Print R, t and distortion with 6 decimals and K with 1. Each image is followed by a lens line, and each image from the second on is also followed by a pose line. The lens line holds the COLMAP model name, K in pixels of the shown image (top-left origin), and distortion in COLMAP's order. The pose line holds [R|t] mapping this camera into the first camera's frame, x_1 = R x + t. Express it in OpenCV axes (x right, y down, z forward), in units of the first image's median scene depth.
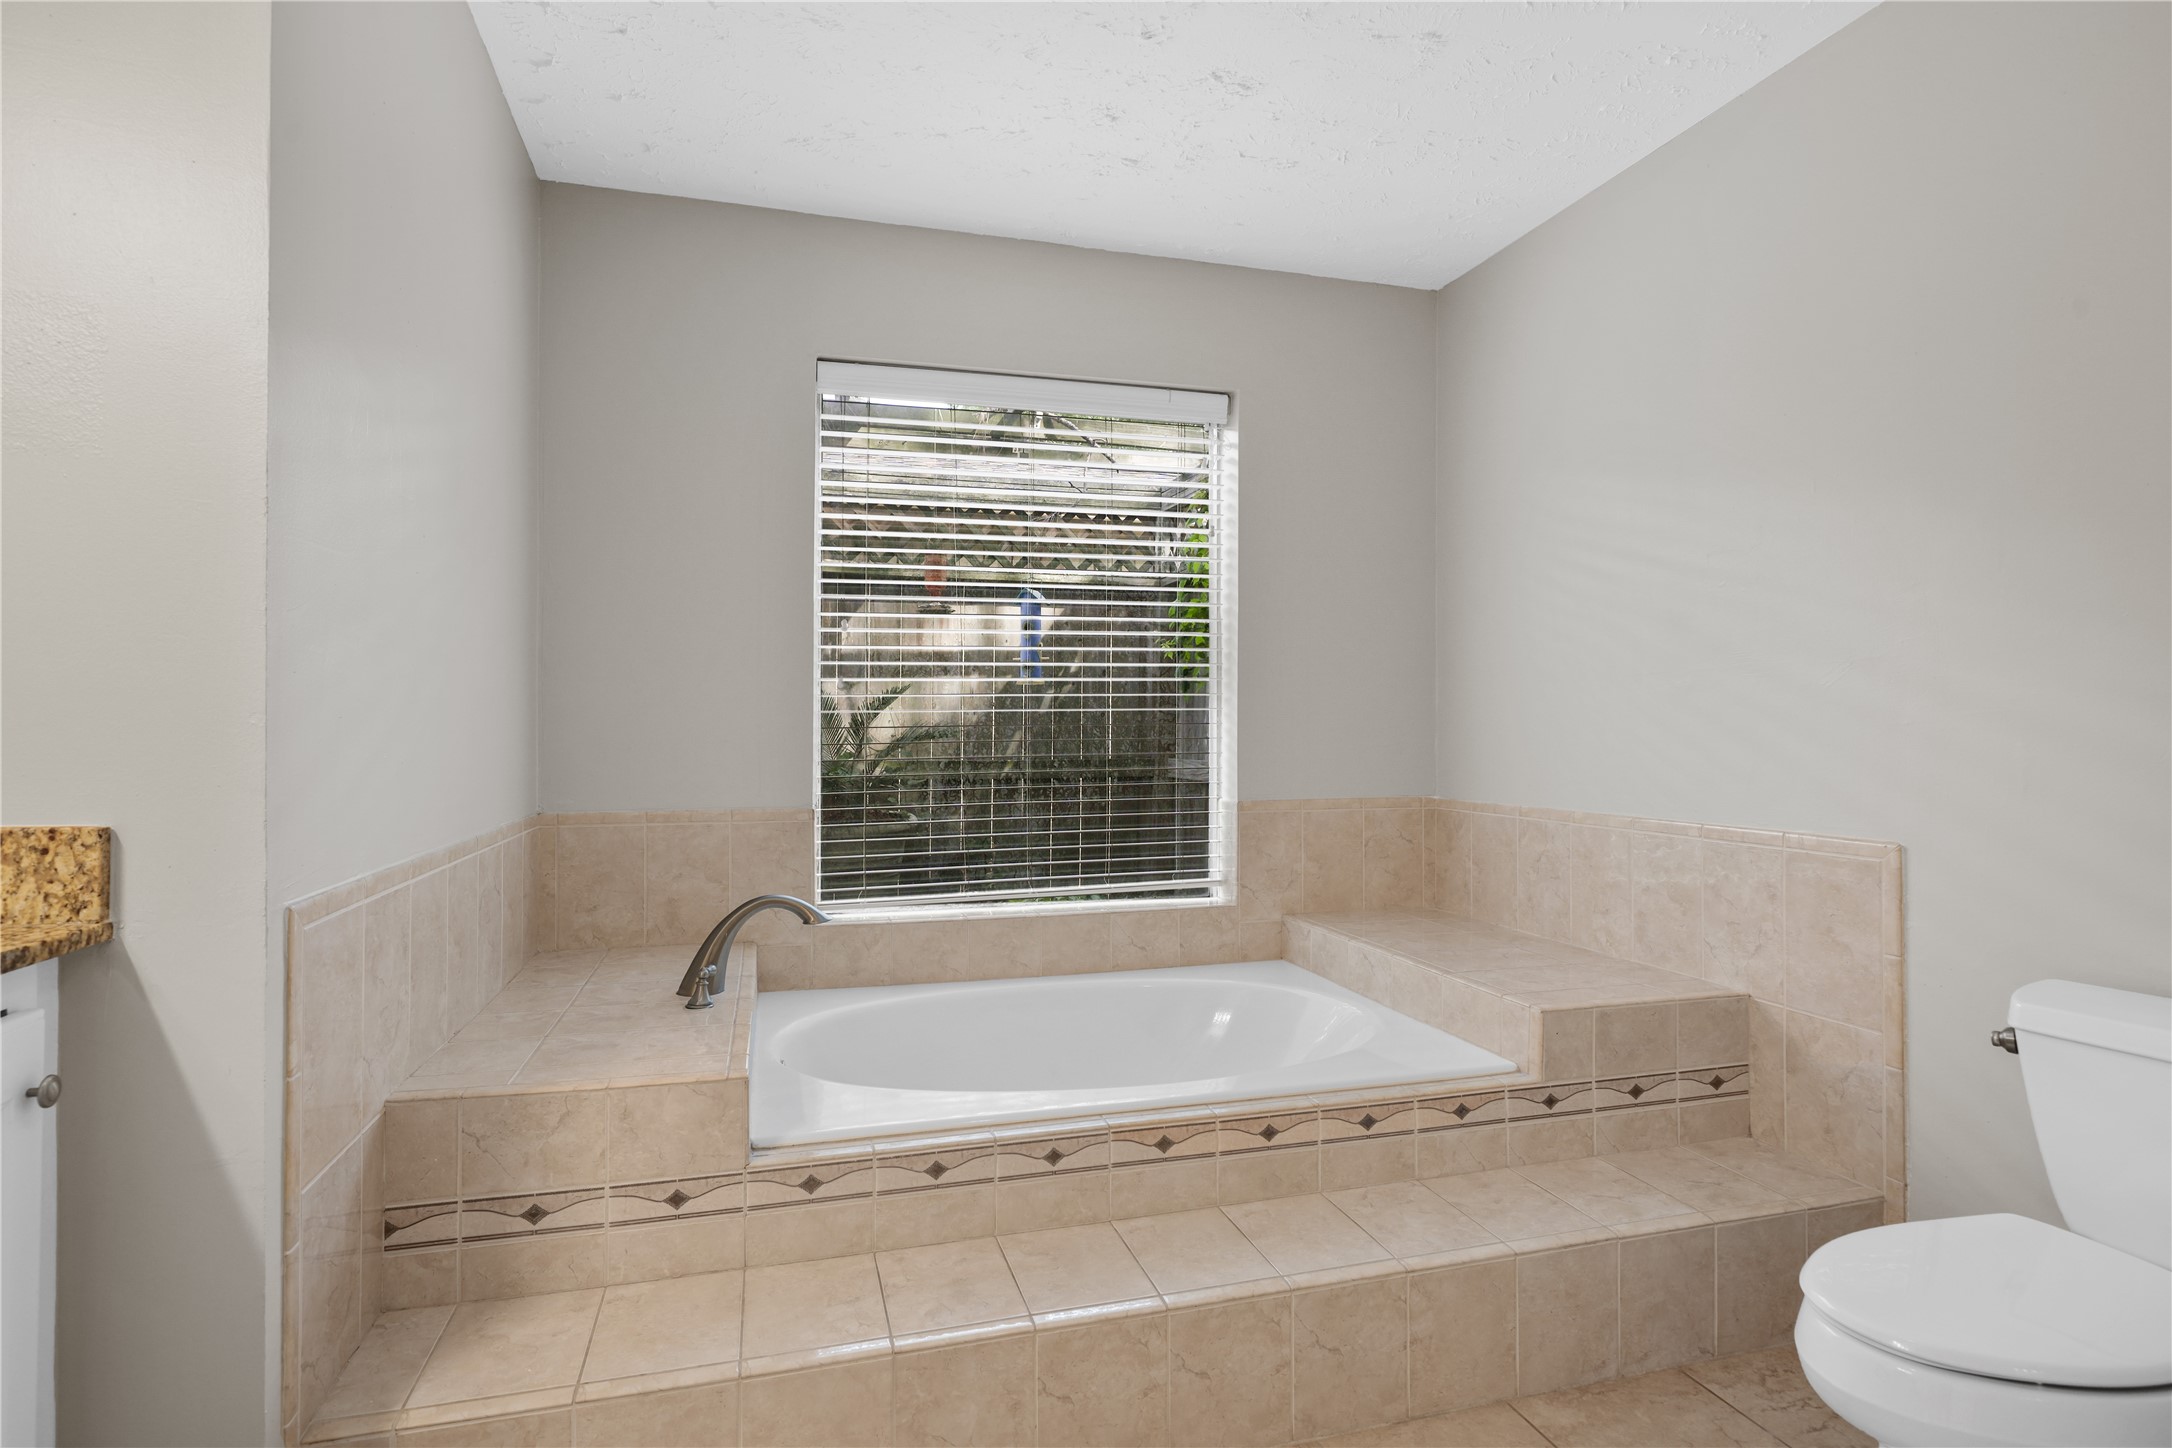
lens RADIAL K [[1107.1, 0, 1082.0], [0, 1107.1, 722.2], [0, 0, 1]] dist [0.000592, 0.001268]
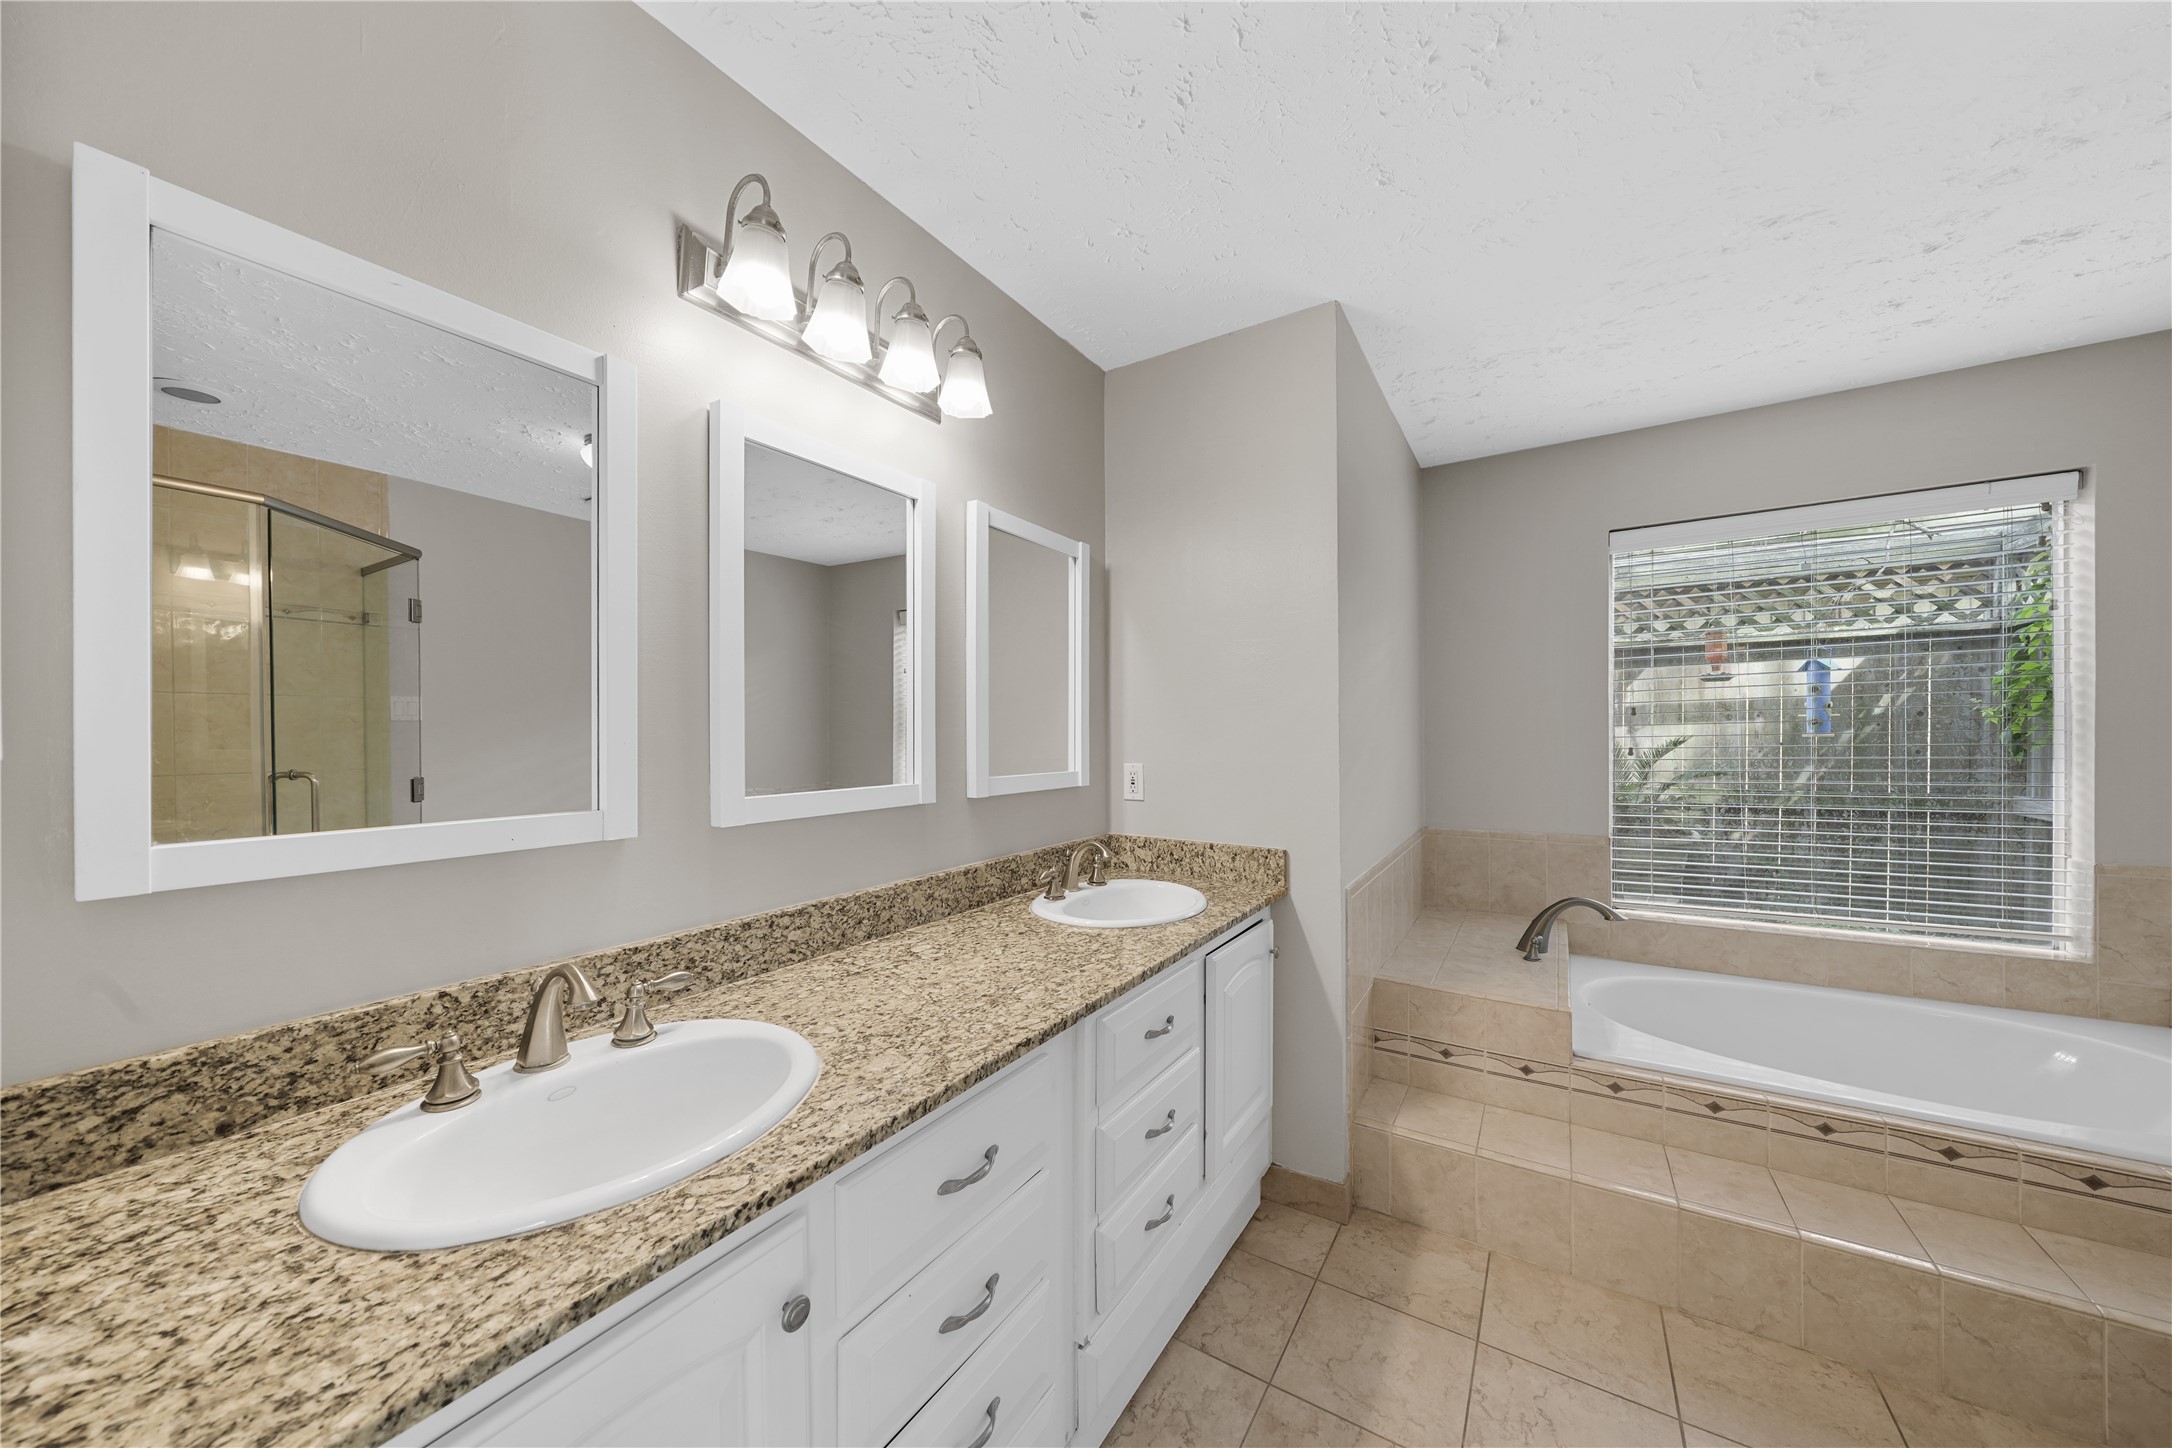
lens RADIAL K [[751.9, 0, 1075.2], [0, 751.9, 732.4], [0, 0, 1]] dist [-0.002212, -0.000028]
pose [[0.663942, -0.005043, -0.747767, 0.054763], [0.013050, 0.999903, 0.004843, -0.117234], [0.747670, -0.012974, 0.663944, -0.309144]]
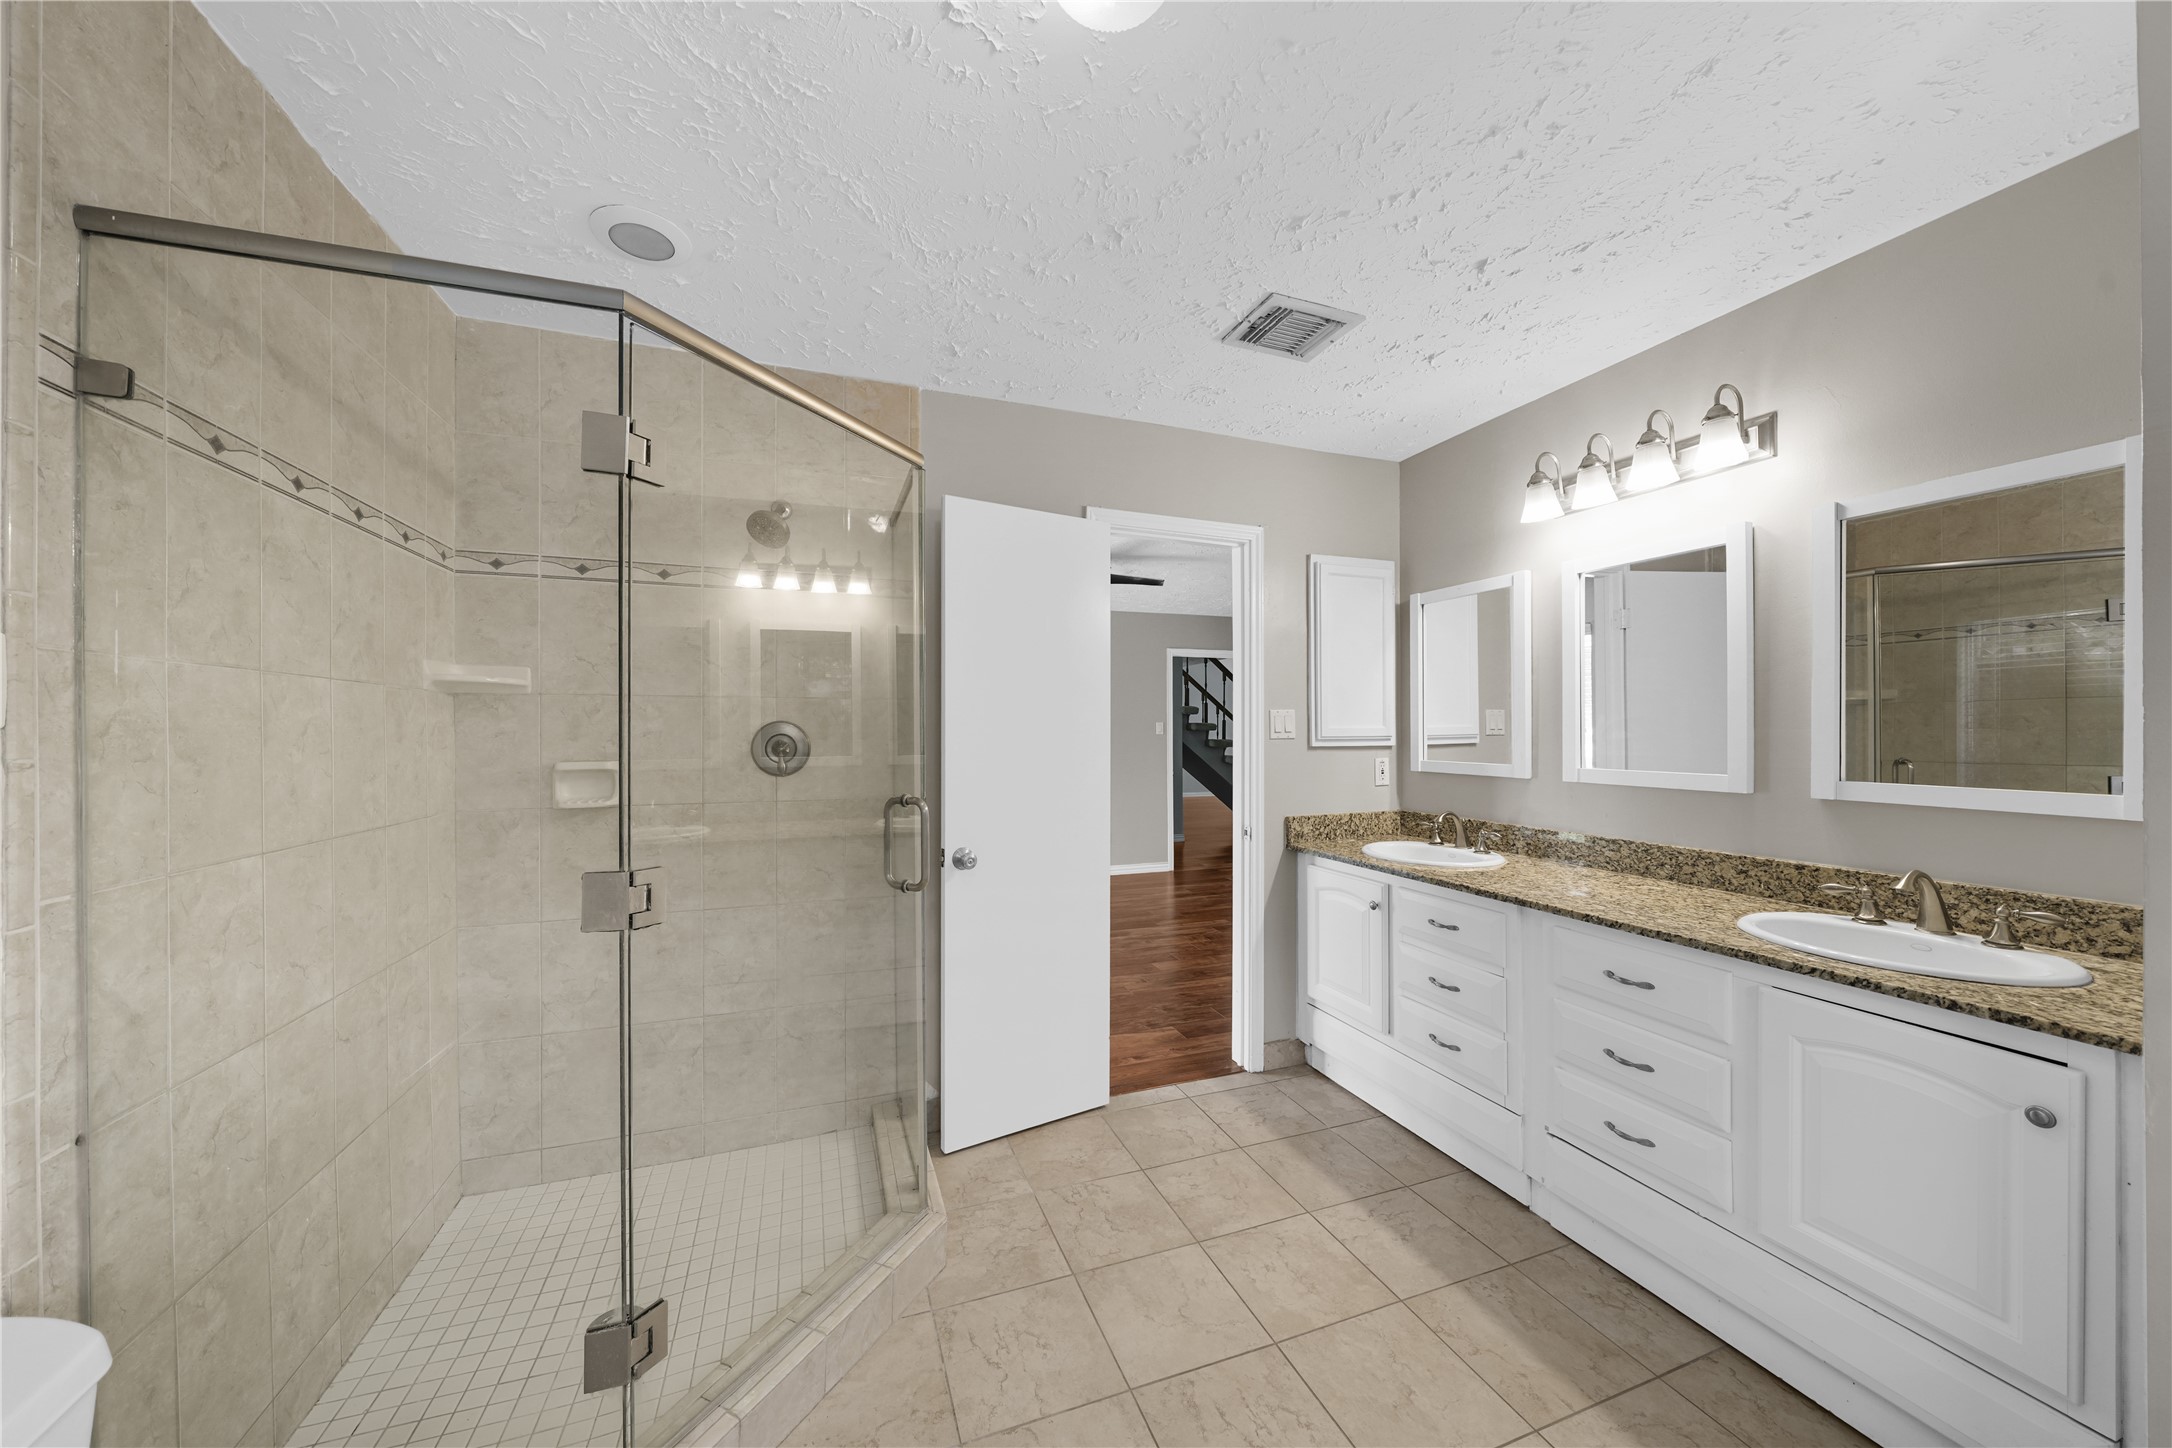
lens RADIAL K [[751.9, 0, 1083.8], [0, 751.9, 727.6], [0, 0, 1]] dist [-0.002212, -0.000028]
pose [[-0.996712, -0.000524, -0.081023, 0.524008], [0.000263, 0.999953, -0.009705, -0.108417], [0.081024, -0.009695, -0.996665, 2.732371]]
